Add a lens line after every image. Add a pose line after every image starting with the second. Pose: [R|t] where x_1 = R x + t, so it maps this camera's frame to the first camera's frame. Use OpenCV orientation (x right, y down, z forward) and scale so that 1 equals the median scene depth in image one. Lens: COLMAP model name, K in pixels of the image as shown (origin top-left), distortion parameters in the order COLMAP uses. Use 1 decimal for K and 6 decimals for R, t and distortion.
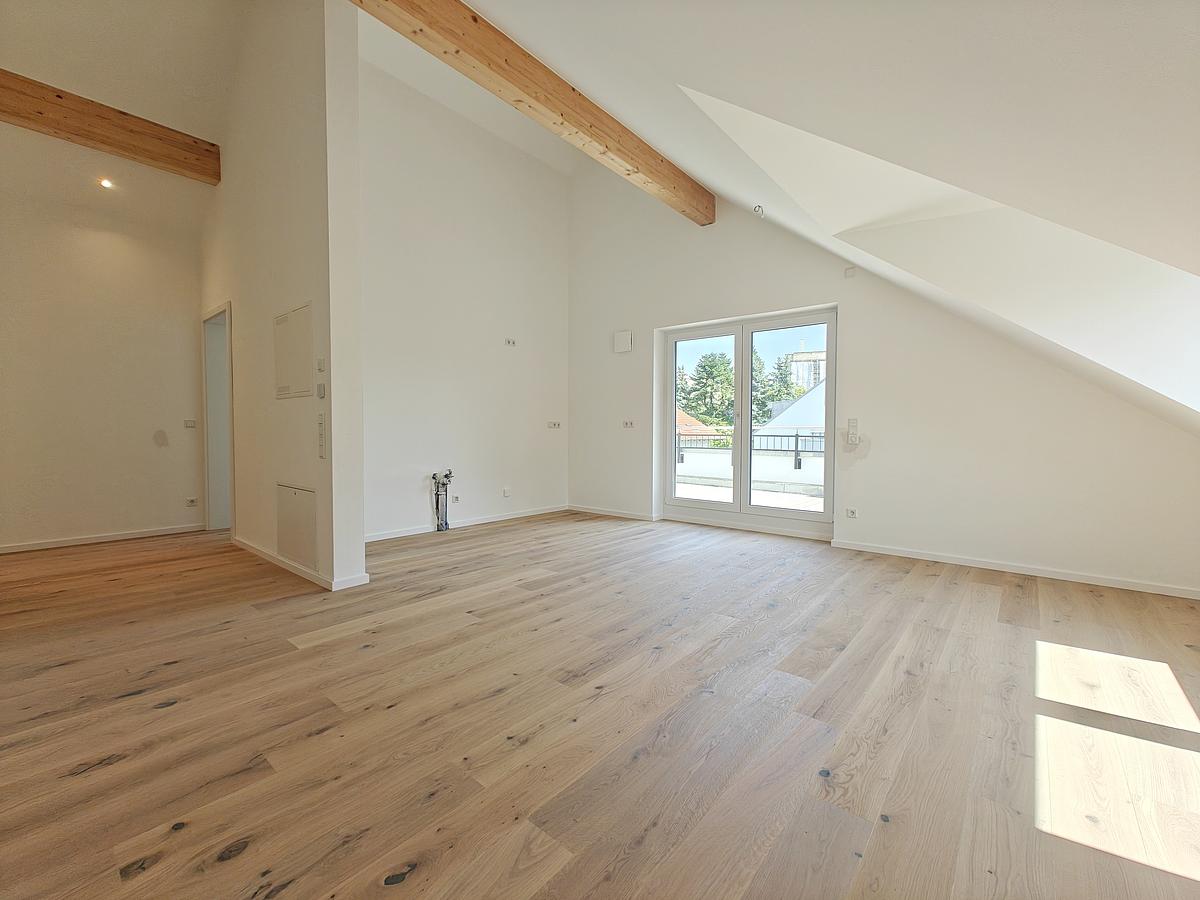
lens RADIAL K [[510.7, 0, 603.1], [0, 510.7, 444.2], [0, 0, 1]] dist [0.002905, -0.000068]
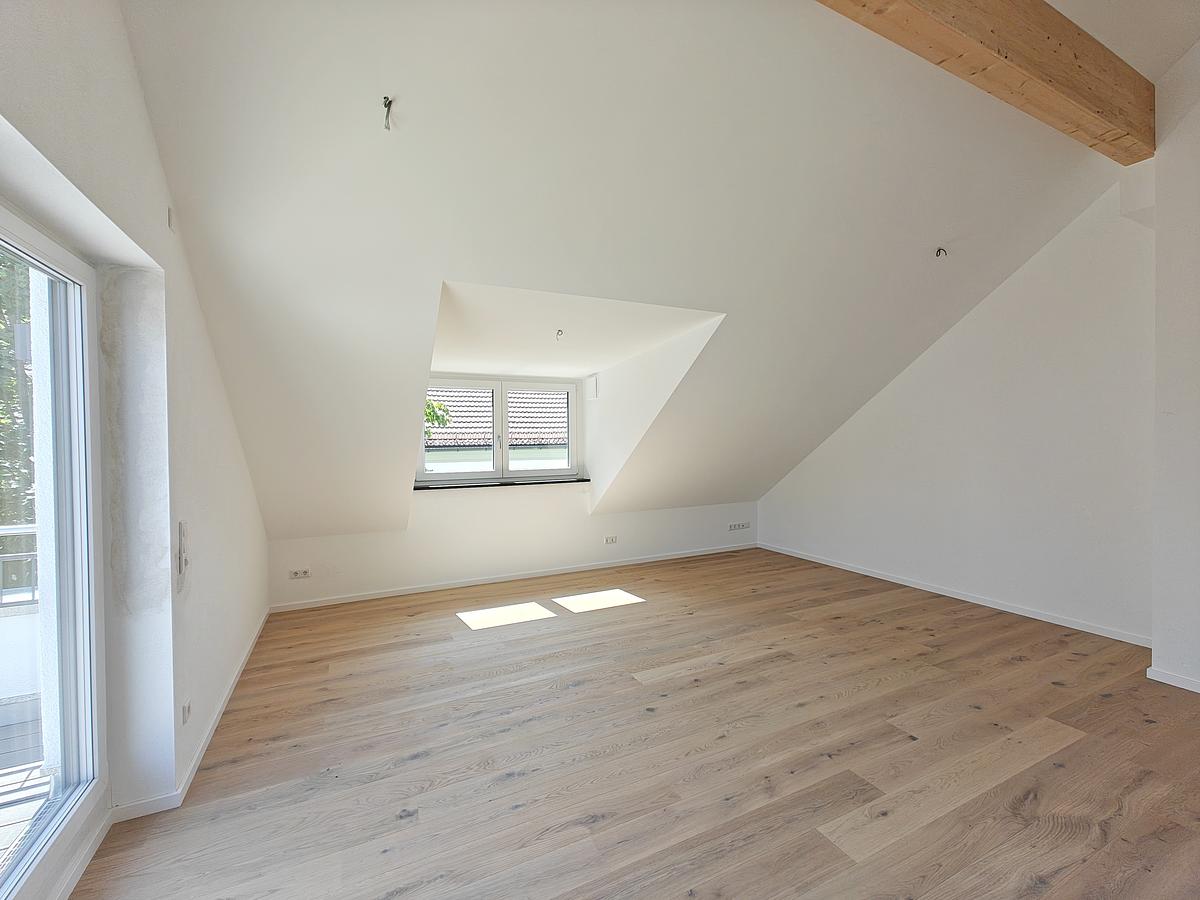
lens RADIAL K [[510.7, 0, 602.1], [0, 510.7, 446.5], [0, 0, 1]] dist [0.002905, -0.000068]
pose [[-0.919390, -0.002639, 0.393338, -0.132048], [0.015448, 0.998964, 0.042811, -0.237507], [-0.393044, 0.045436, -0.918397, 2.230033]]
